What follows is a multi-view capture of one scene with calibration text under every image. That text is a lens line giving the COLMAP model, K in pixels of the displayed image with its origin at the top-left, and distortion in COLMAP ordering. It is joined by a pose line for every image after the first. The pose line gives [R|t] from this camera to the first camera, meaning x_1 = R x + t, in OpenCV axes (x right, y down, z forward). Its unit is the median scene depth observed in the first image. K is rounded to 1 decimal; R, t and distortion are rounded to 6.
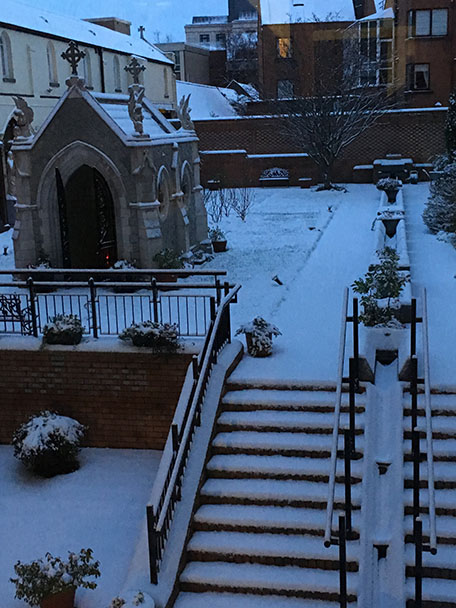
lens RADIAL K [[845.2, 0, 227.5], [0, 845.2, 298.8], [0, 0, 1]] dist [0.060555, 0.000000]
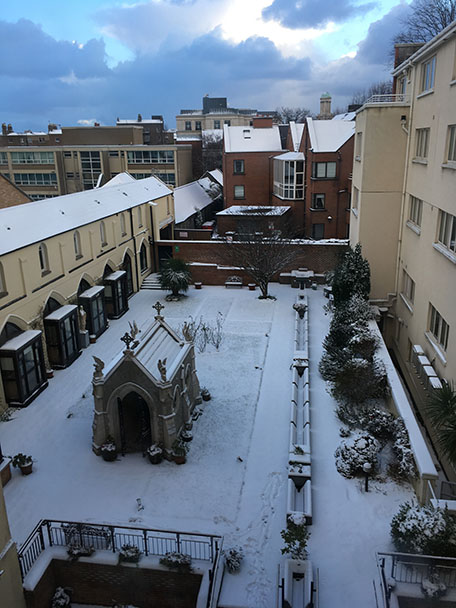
lens RADIAL K [[515.3, 0, 231.9], [0, 515.3, 304.1], [0, 0, 1]] dist [0.044322, -0.012054]
pose [[0.998195, 0.000967, 0.060056, -0.042730], [-0.006713, 0.995402, 0.095551, -0.761664], [-0.059687, -0.095781, 0.993611, -0.145760]]
